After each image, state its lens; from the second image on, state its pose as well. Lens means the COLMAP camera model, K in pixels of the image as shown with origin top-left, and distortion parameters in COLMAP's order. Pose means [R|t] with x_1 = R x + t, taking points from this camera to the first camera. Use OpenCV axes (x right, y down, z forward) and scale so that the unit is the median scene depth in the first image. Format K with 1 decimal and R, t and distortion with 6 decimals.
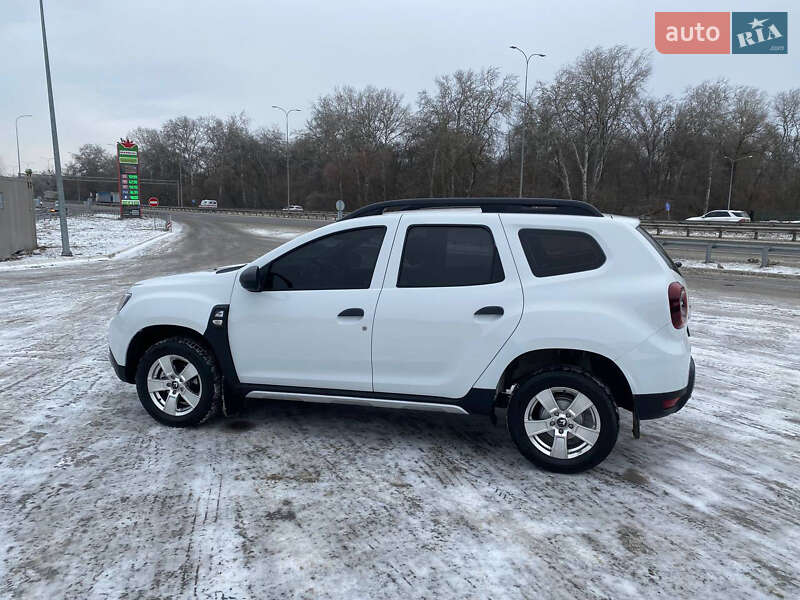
lens RADIAL K [[606.8, 0, 404.9], [0, 606.8, 294.0], [0, 0, 1]] dist [0.026097, -0.024810]
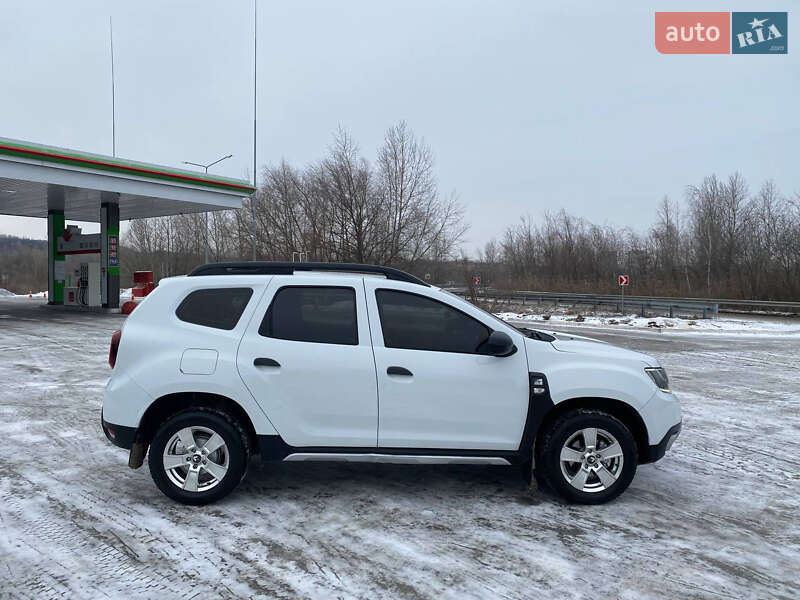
lens RADIAL K [[603.7, 0, 405.5], [0, 603.7, 296.9], [0, 0, 1]] dist [0.024324, -0.019765]
pose [[-0.954597, -0.015441, -0.297501, 0.321338], [-0.062081, 0.987041, 0.147970, -0.302079], [0.291361, 0.159721, -0.943185, 2.345585]]
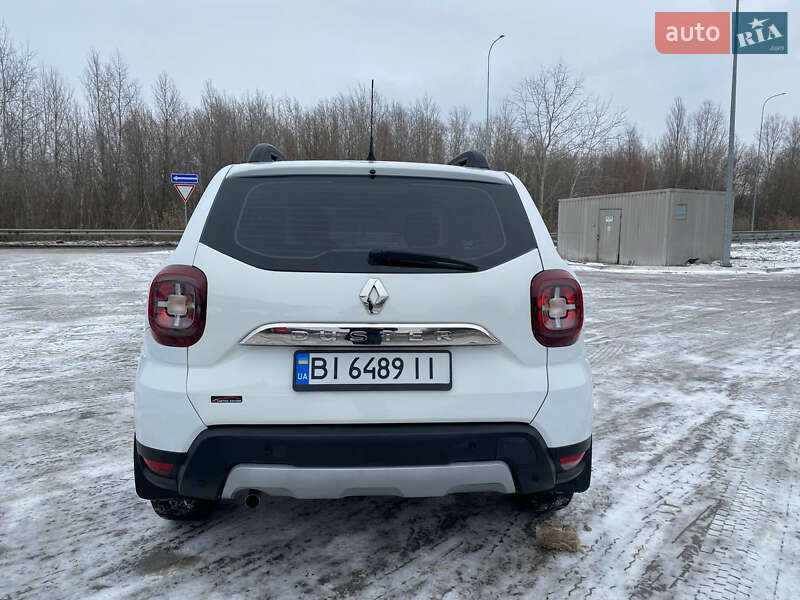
lens RADIAL K [[606.8, 0, 404.9], [0, 606.8, 294.0], [0, 0, 1]] dist [0.026097, -0.024810]
pose [[0.337826, 0.106628, -0.935149, 0.945333], [-0.136337, 0.988627, 0.063473, -0.051520], [0.931282, 0.106052, 0.348522, 0.896384]]
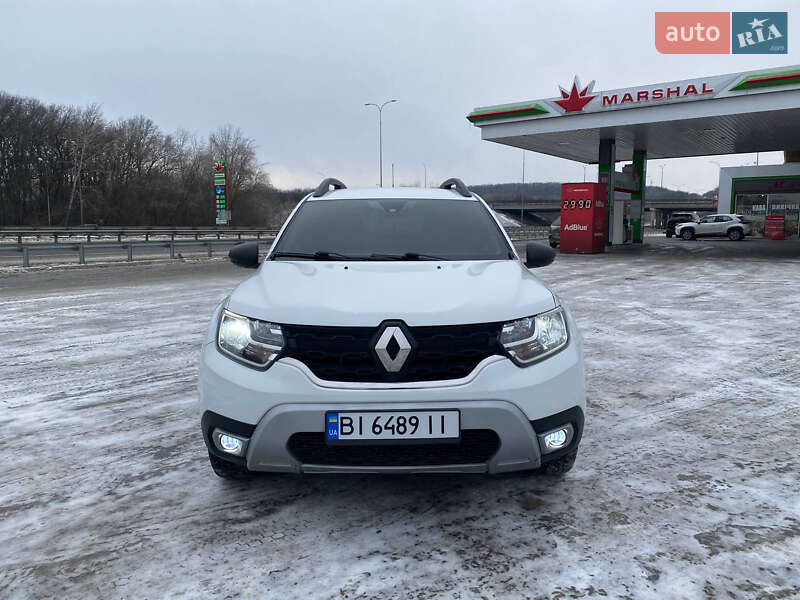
lens RADIAL K [[613.4, 0, 410.0], [0, 613.4, 284.6], [0, 0, 1]] dist [0.033372, -0.032775]
pose [[-0.288130, -0.110622, 0.951180, -1.114943], [0.125404, 0.980392, 0.152006, -0.150875], [-0.949344, 0.163080, -0.268608, 1.464897]]
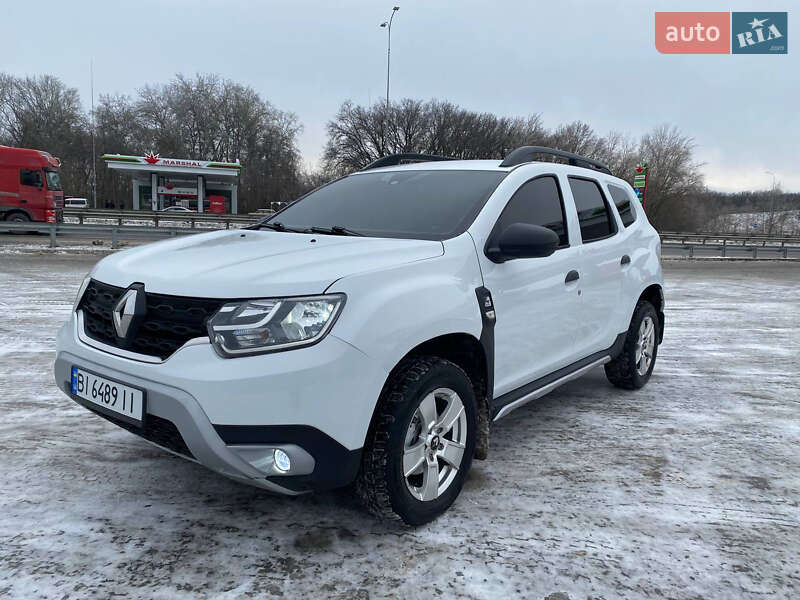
lens RADIAL K [[613.4, 0, 406.5], [0, 613.4, 304.1], [0, 0, 1]] dist [0.020101, -0.014224]
pose [[0.380881, -0.127841, 0.915743, -0.956444], [0.096126, 0.990504, 0.098296, -0.036407], [-0.919614, 0.050587, 0.389553, 0.867397]]
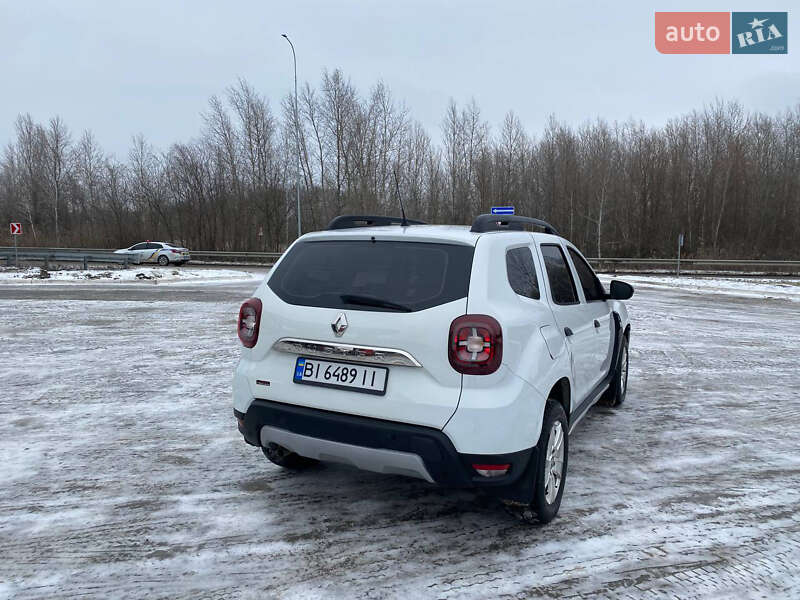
lens RADIAL K [[603.1, 0, 410.8], [0, 603.1, 291.1], [0, 0, 1]] dist [0.029208, -0.027200]
pose [[-0.196371, 0.067712, -0.978189, 1.166725], [-0.147971, 0.984141, 0.097829, -0.138962], [0.969300, 0.163954, -0.183238, 1.254985]]
